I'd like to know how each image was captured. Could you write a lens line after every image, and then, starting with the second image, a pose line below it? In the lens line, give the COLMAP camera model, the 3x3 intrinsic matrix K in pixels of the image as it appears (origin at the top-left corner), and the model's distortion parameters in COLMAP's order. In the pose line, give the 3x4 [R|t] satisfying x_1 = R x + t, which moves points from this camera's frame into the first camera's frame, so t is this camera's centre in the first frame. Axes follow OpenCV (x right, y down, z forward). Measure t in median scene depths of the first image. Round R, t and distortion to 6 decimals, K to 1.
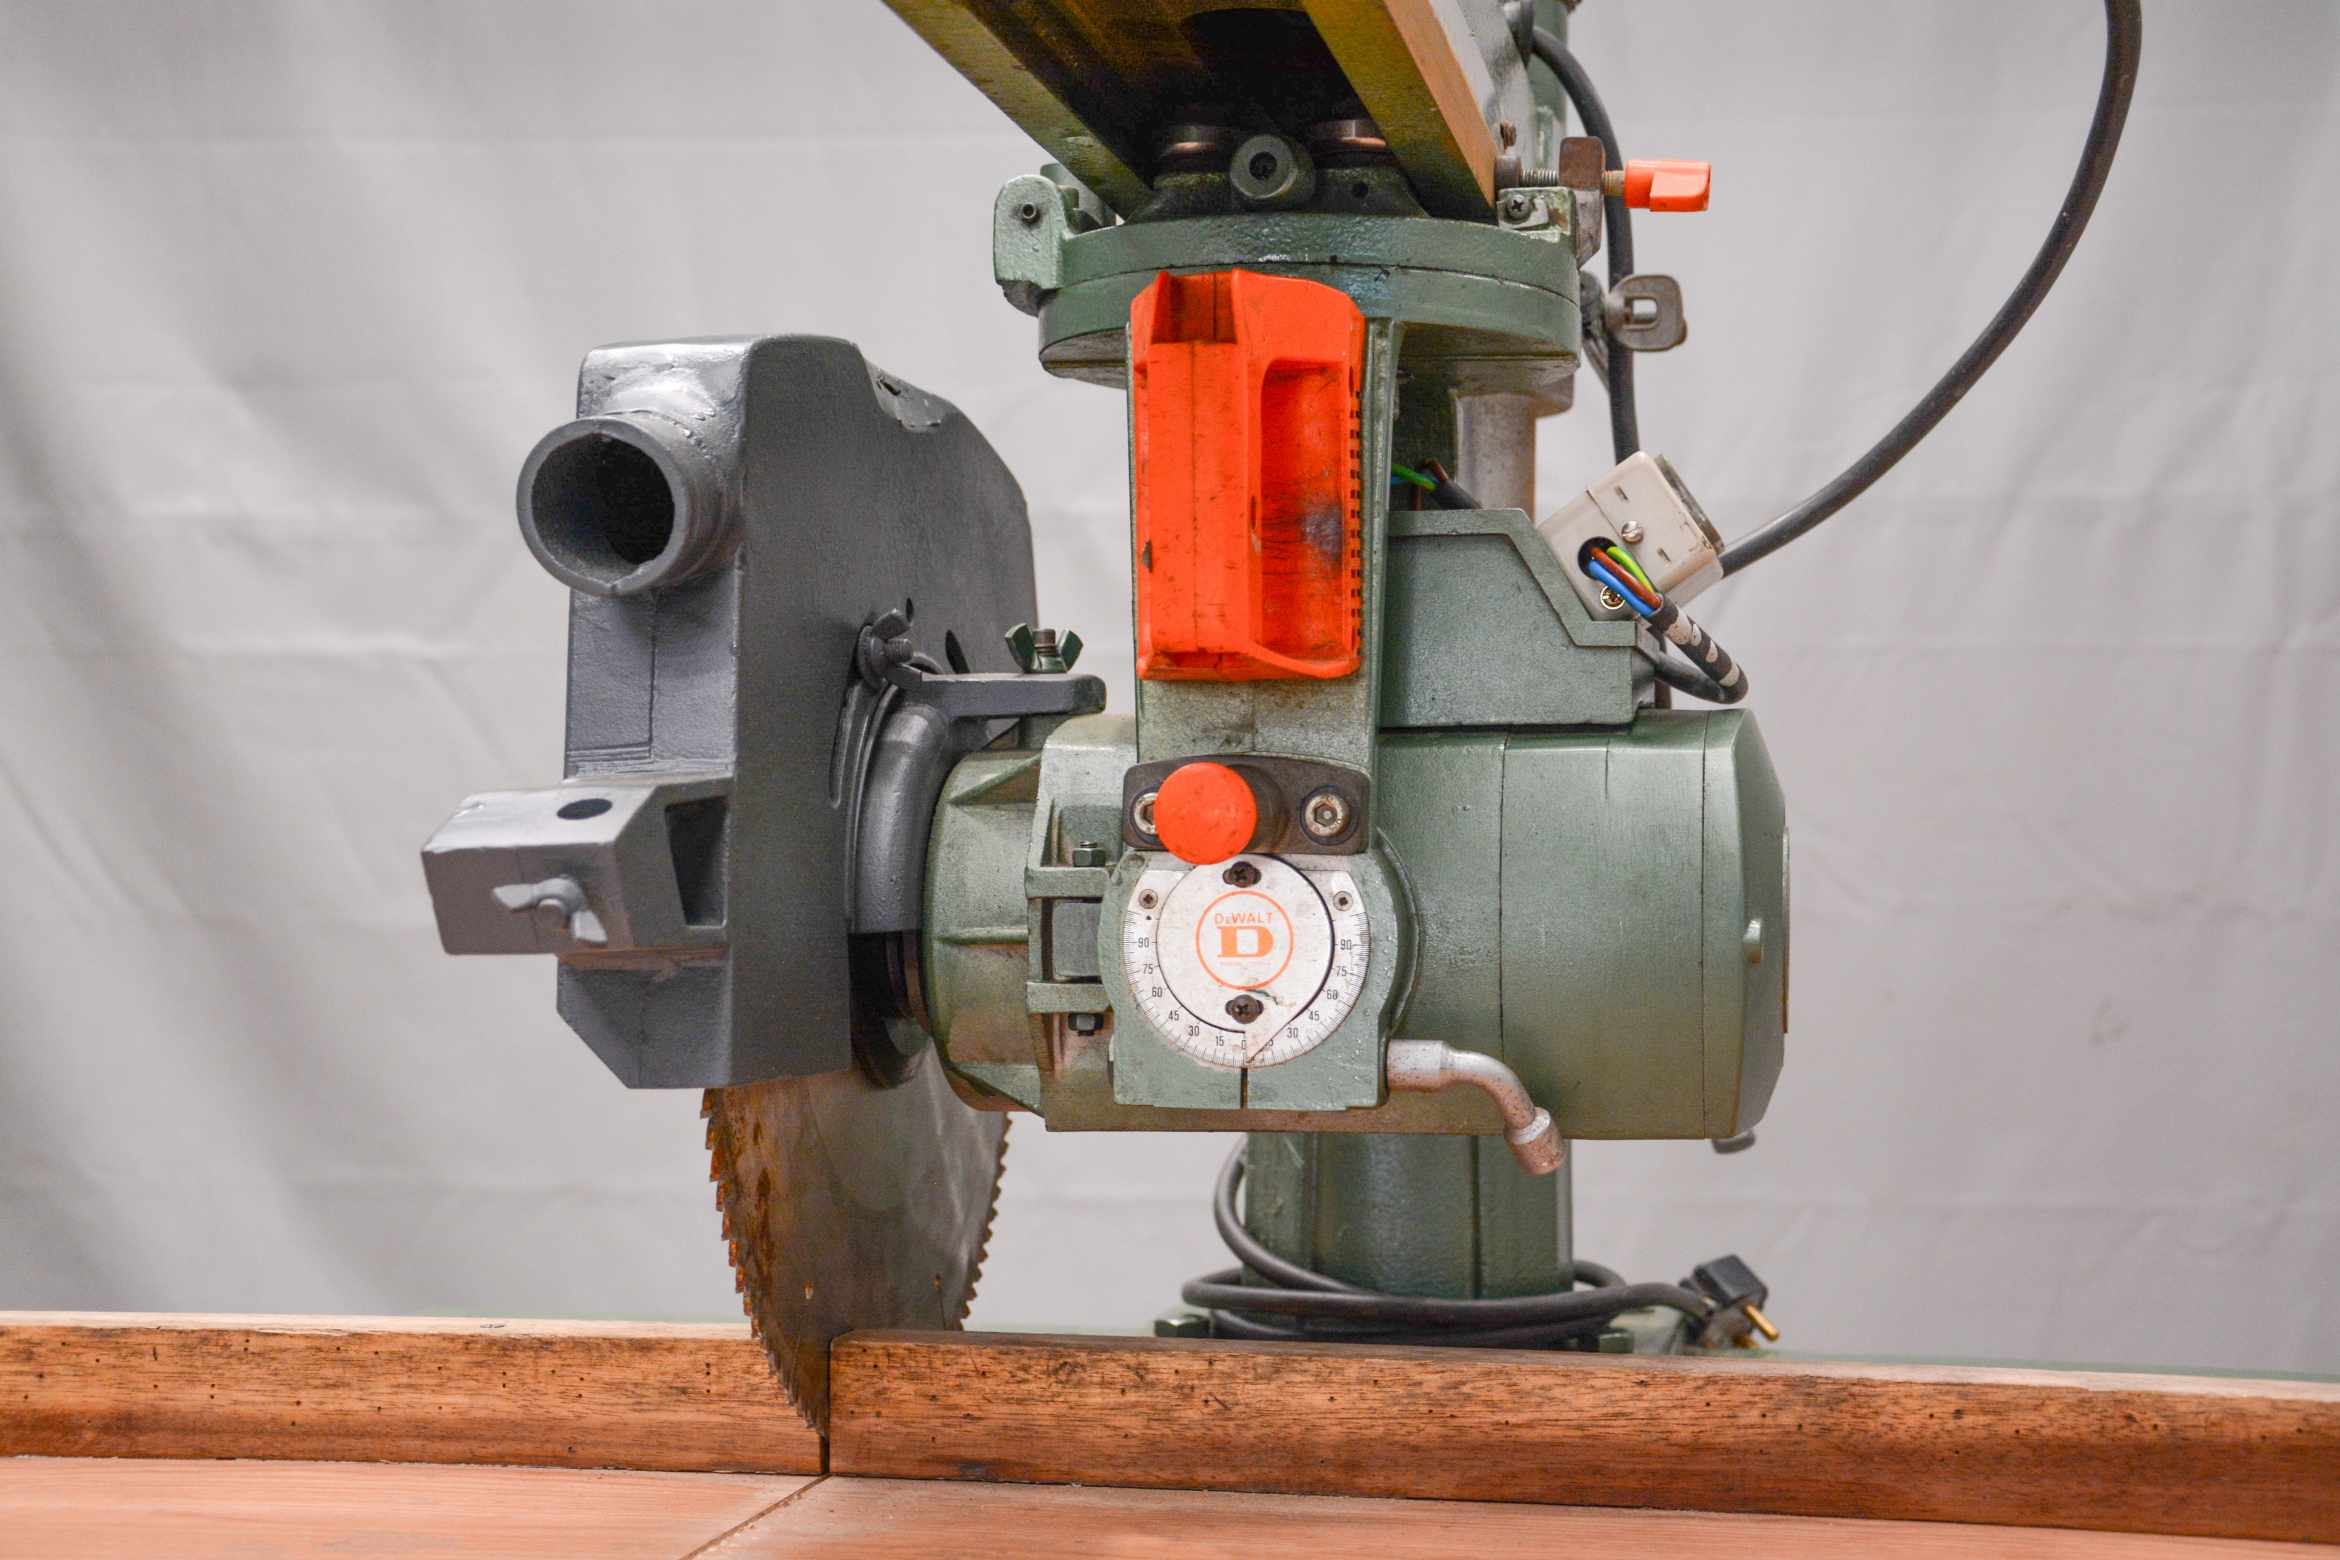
lens RADIAL K [[2989.3, 0, 1362.0], [0, 2989.3, 939.3], [0, 0, 1]] dist [0.041745, 0.236176]
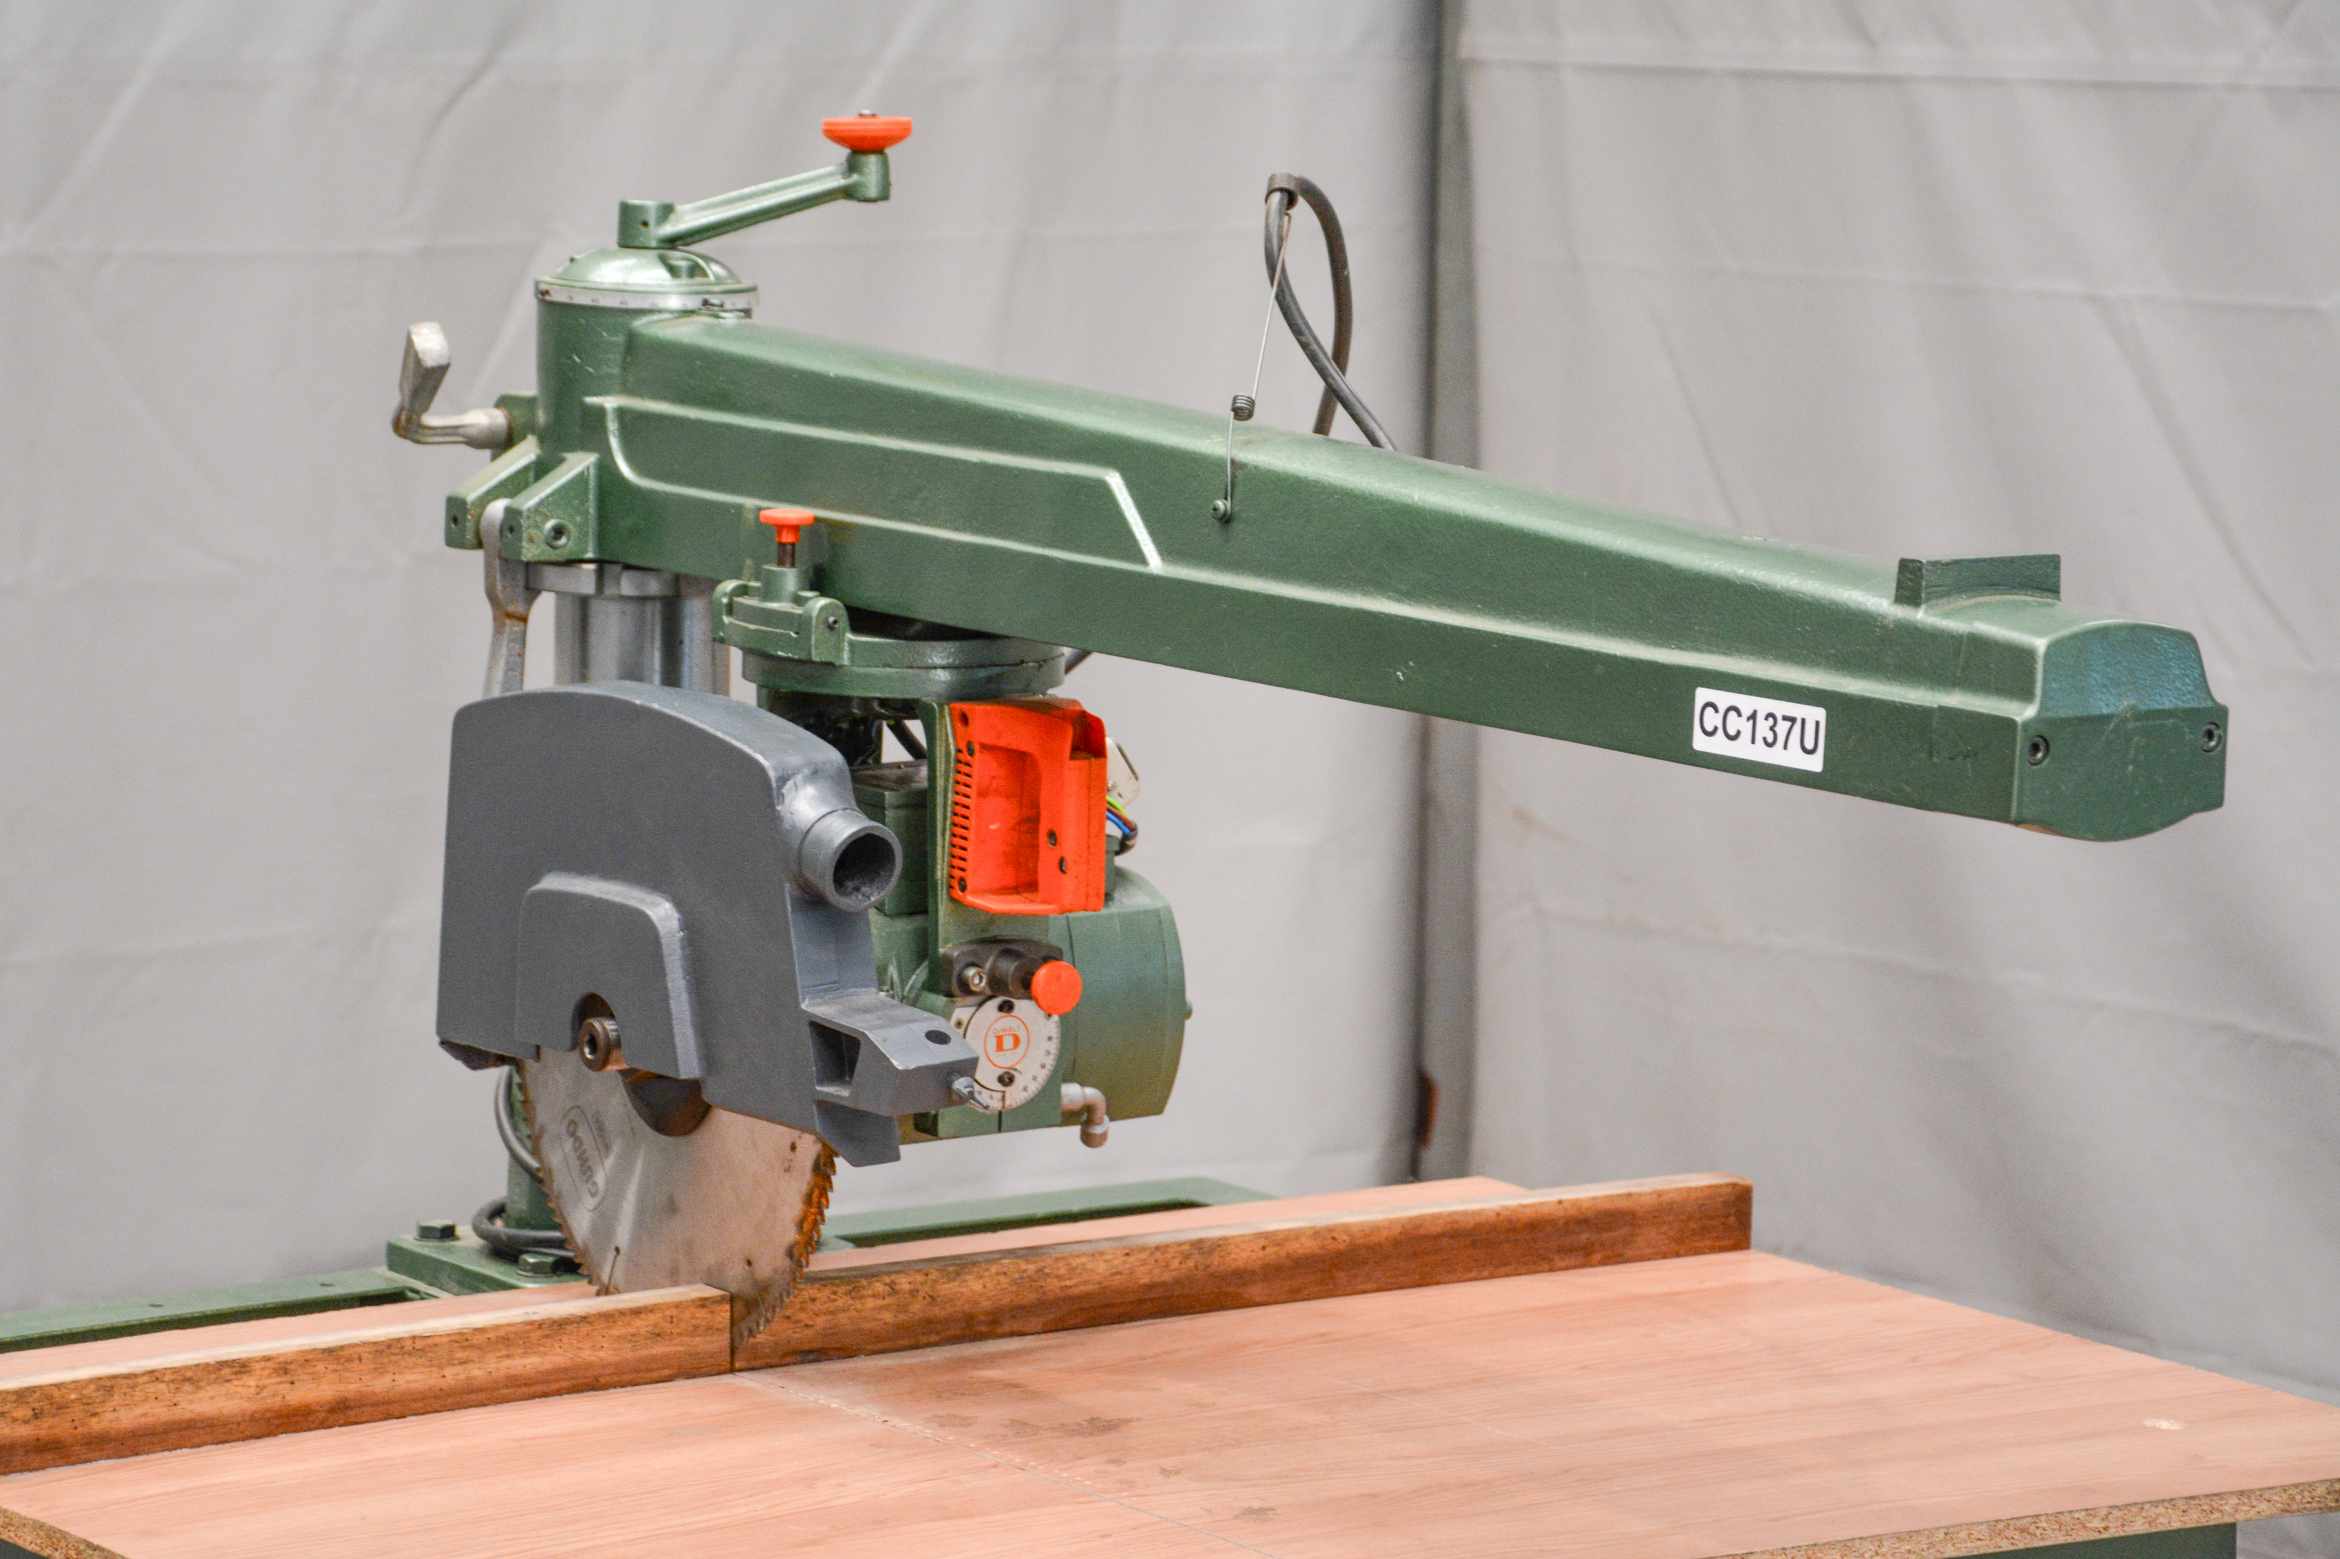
lens RADIAL K [[6898.7, 0, 1082.6], [0, 6898.7, 775.9], [0, 0, 1]] dist [0.680280, 0.418072]
pose [[0.726640, -0.081359, 0.682184, -2.708205], [0.006603, 0.993744, 0.111482, -0.595514], [-0.686987, -0.076503, 0.722632, -1.951841]]
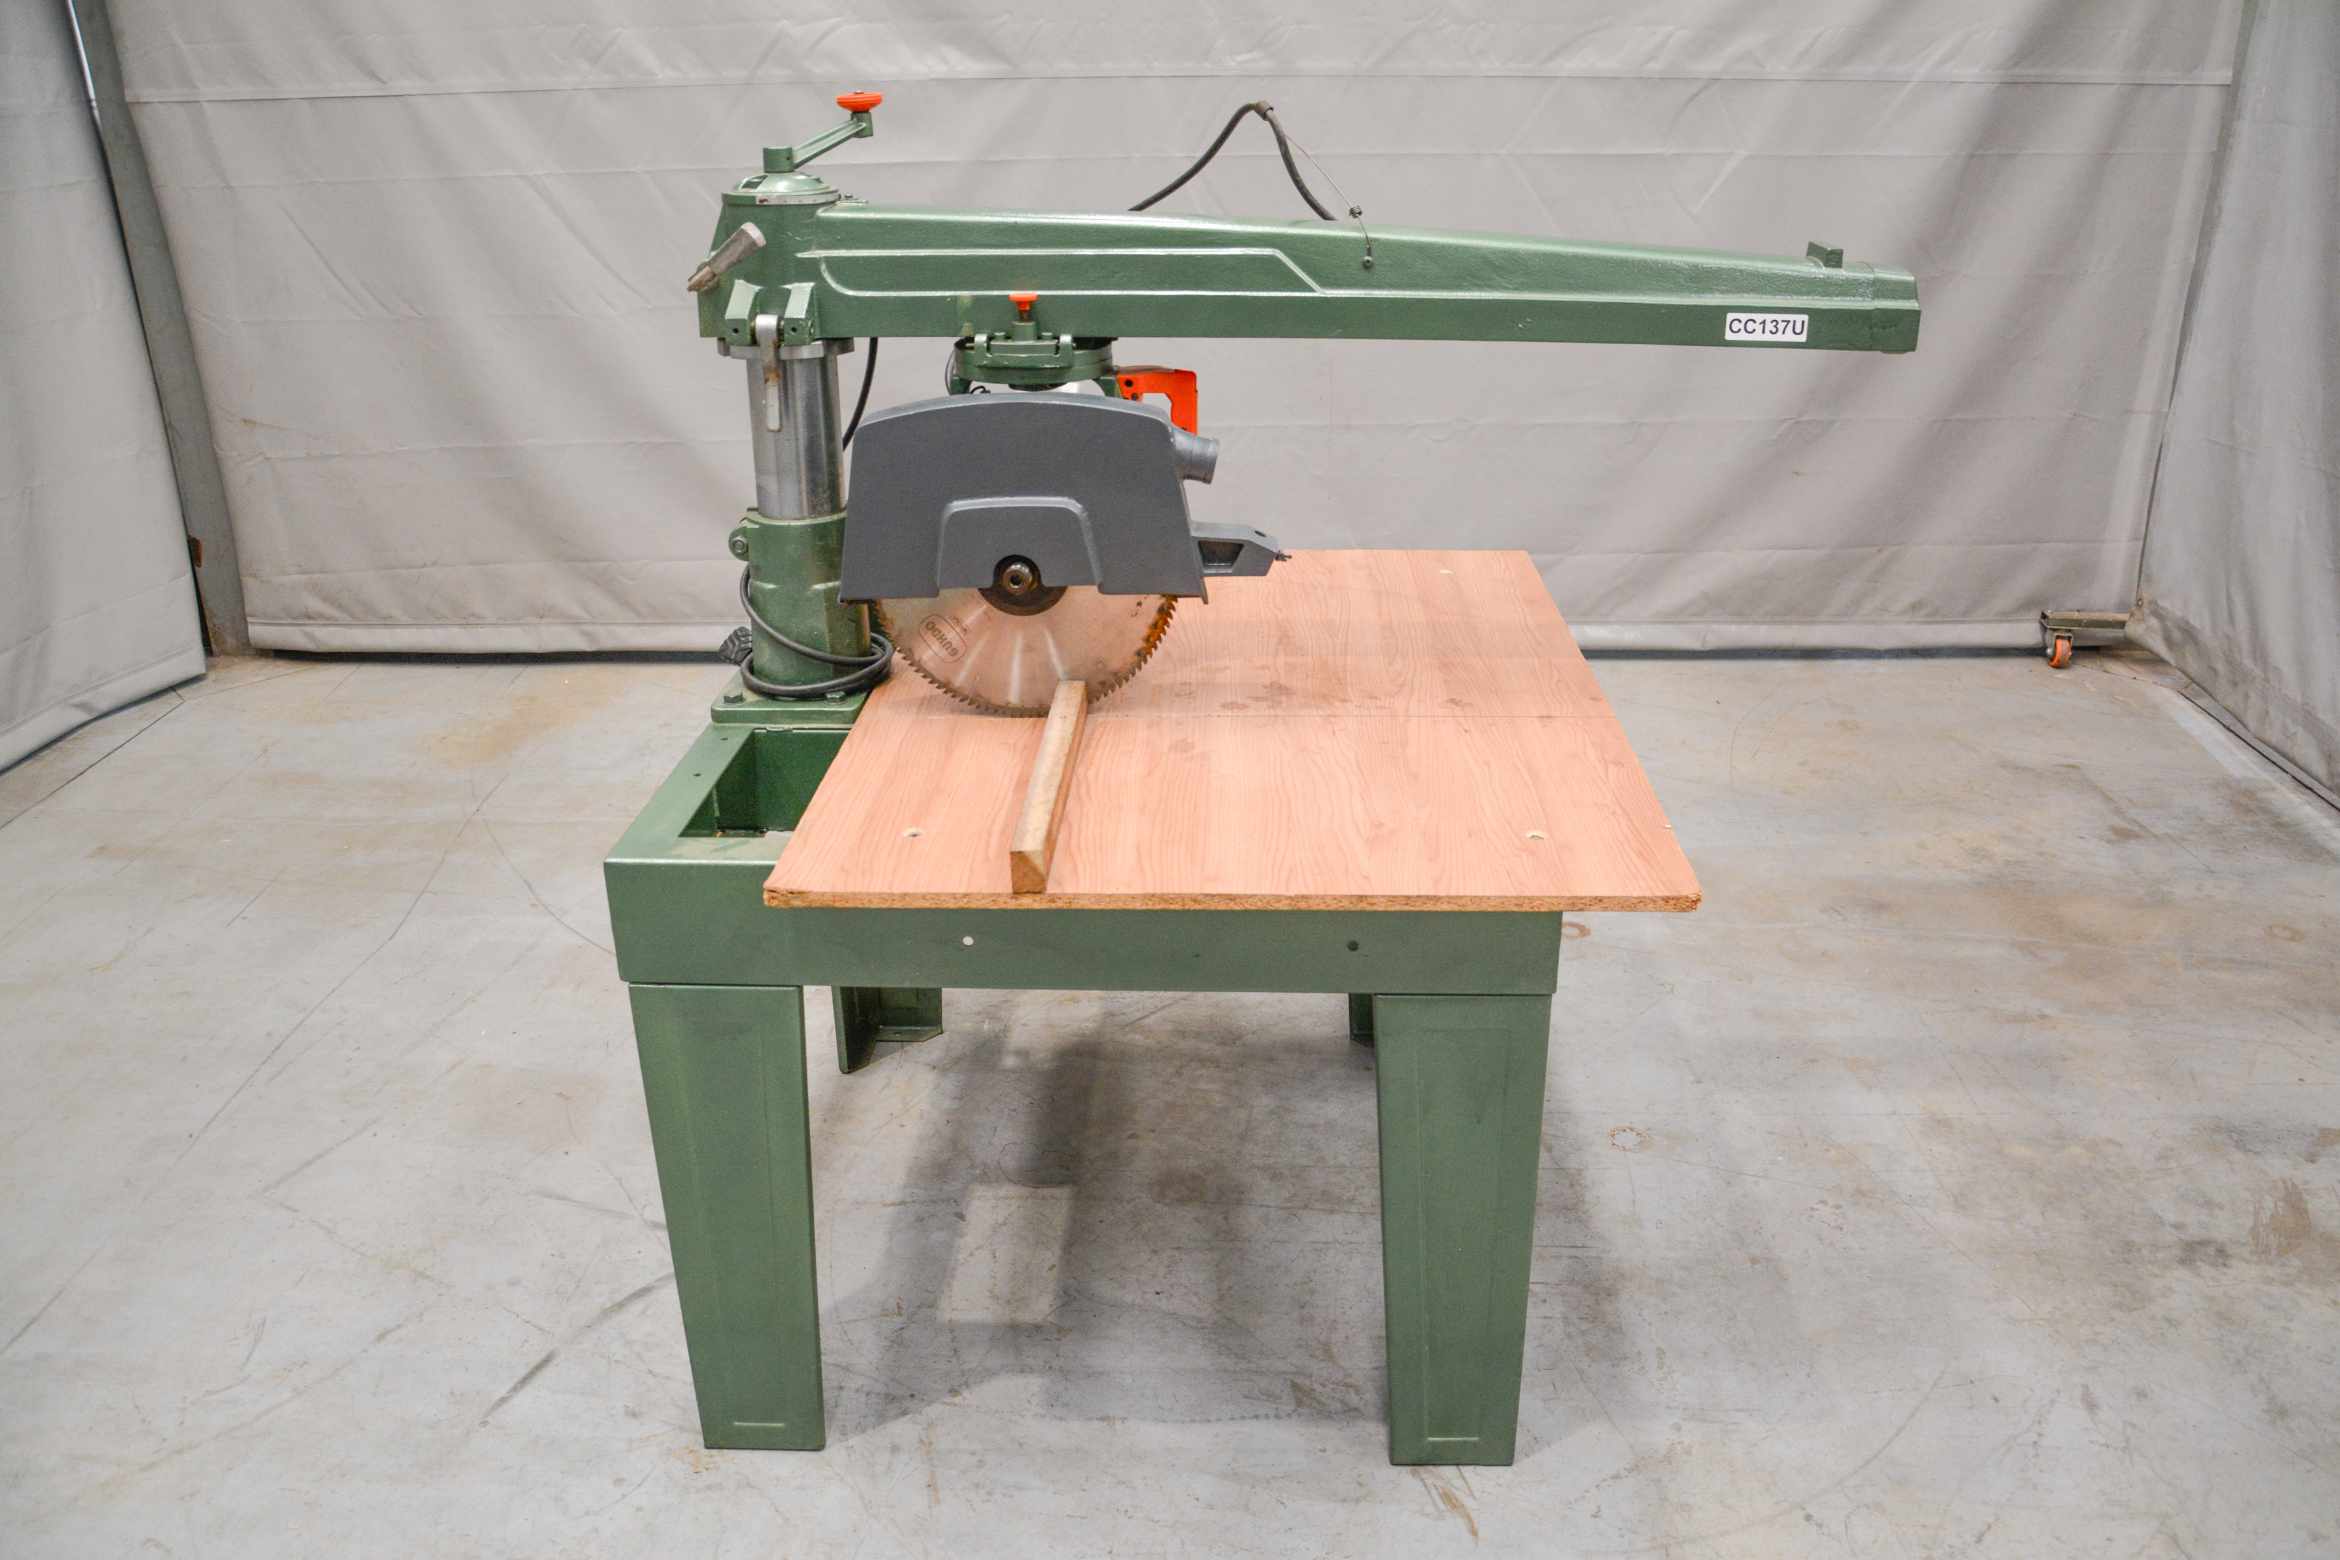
lens RADIAL K [[1845.4, 0, 1181.9], [0, 1845.4, 816.8], [0, 0, 1]] dist [-0.160129, 0.133497]
pose [[-0.107519, -0.404355, 0.908260, -2.230364], [0.035345, 0.911424, 0.409947, -0.602569], [-0.993575, 0.076180, -0.083703, 1.096319]]
